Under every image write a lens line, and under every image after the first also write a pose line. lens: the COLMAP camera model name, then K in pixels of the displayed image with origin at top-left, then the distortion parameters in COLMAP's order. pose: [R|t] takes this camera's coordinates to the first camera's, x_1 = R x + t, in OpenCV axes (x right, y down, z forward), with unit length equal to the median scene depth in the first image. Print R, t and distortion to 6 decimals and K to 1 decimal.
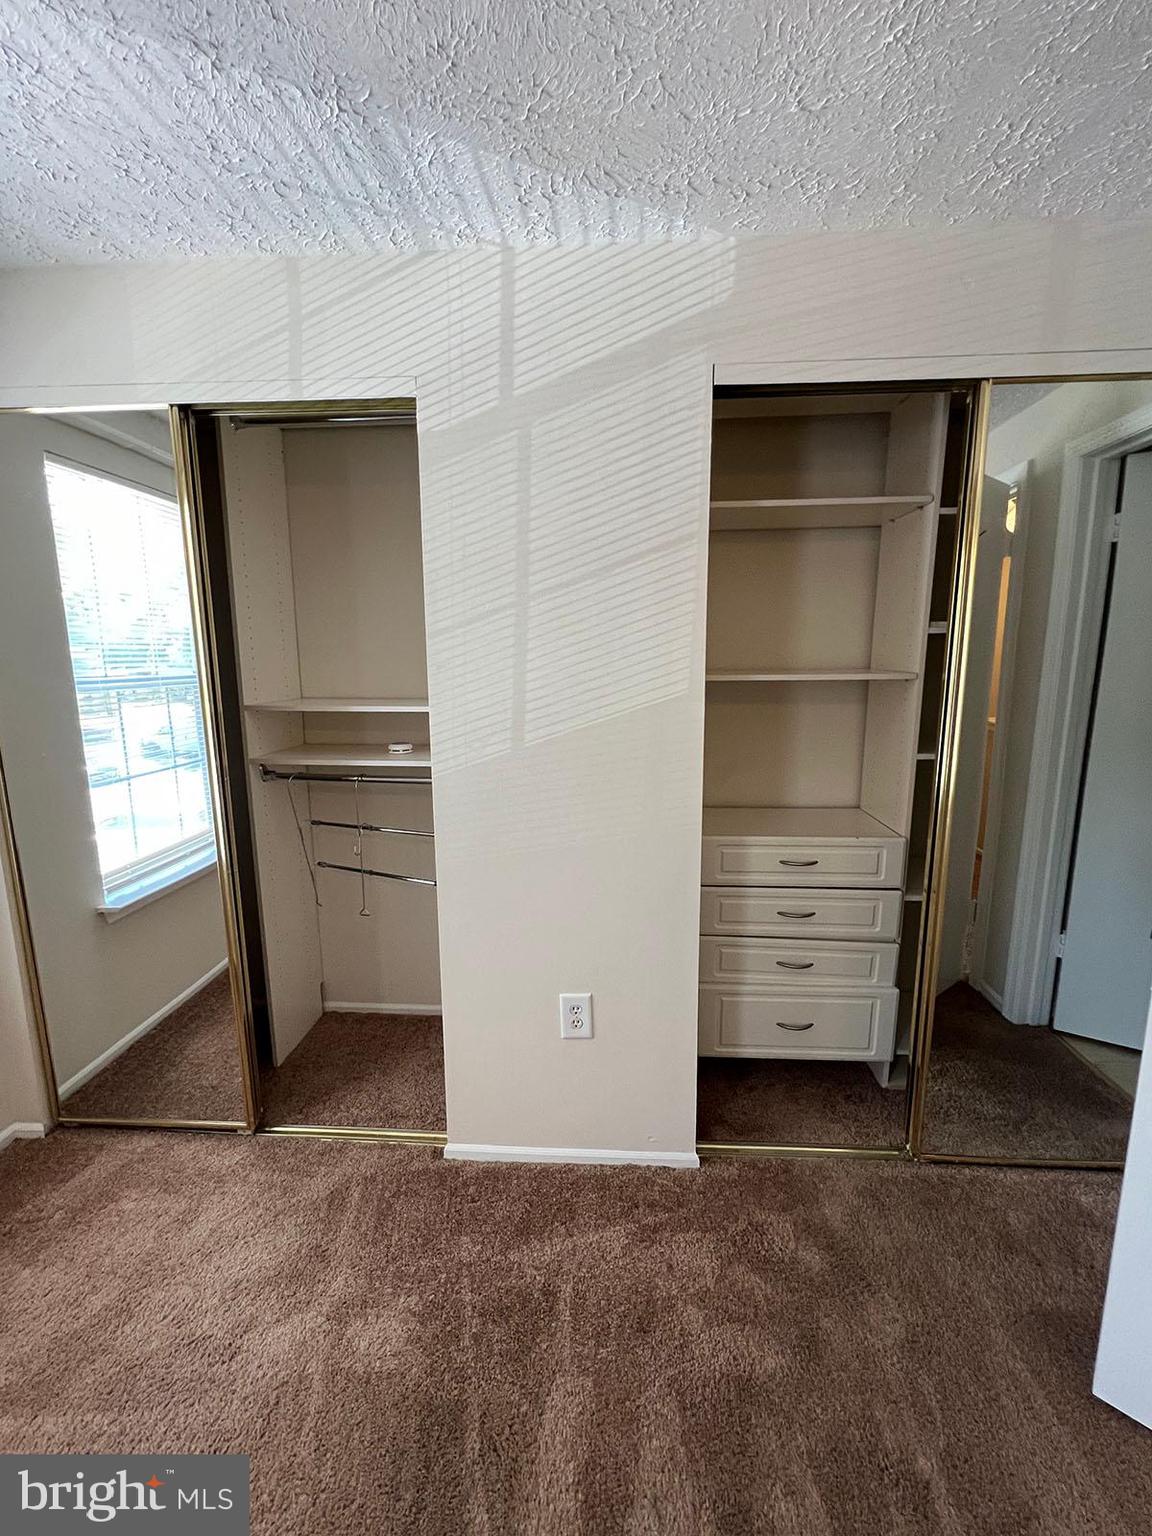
lens RADIAL K [[635.8, 0, 574.8], [0, 635.8, 764.0], [0, 0, 1]] dist [0.014207, 0.000027]
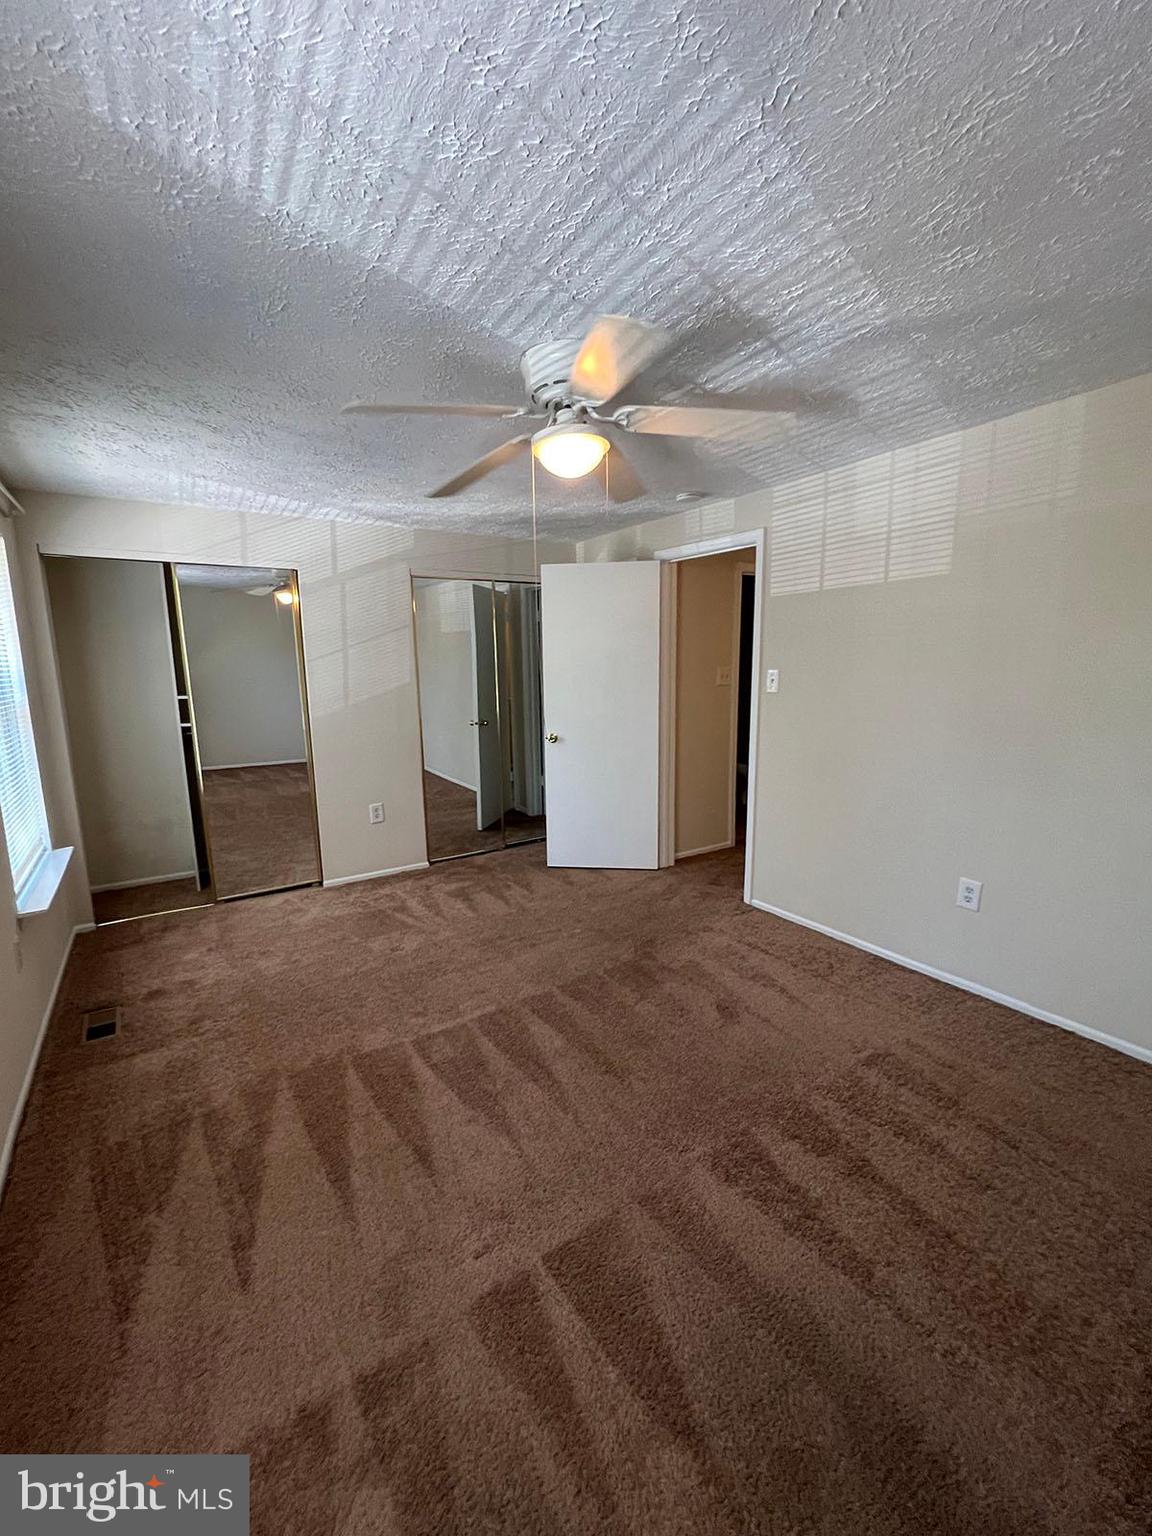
lens RADIAL K [[635.8, 0, 572.2], [0, 635.8, 767.8], [0, 0, 1]] dist [0.014207, 0.000027]
pose [[0.796690, -0.110255, 0.594246, -0.945318], [0.107976, 0.993367, 0.039547, 0.225028], [-0.594665, 0.032658, 0.803310, -1.622709]]
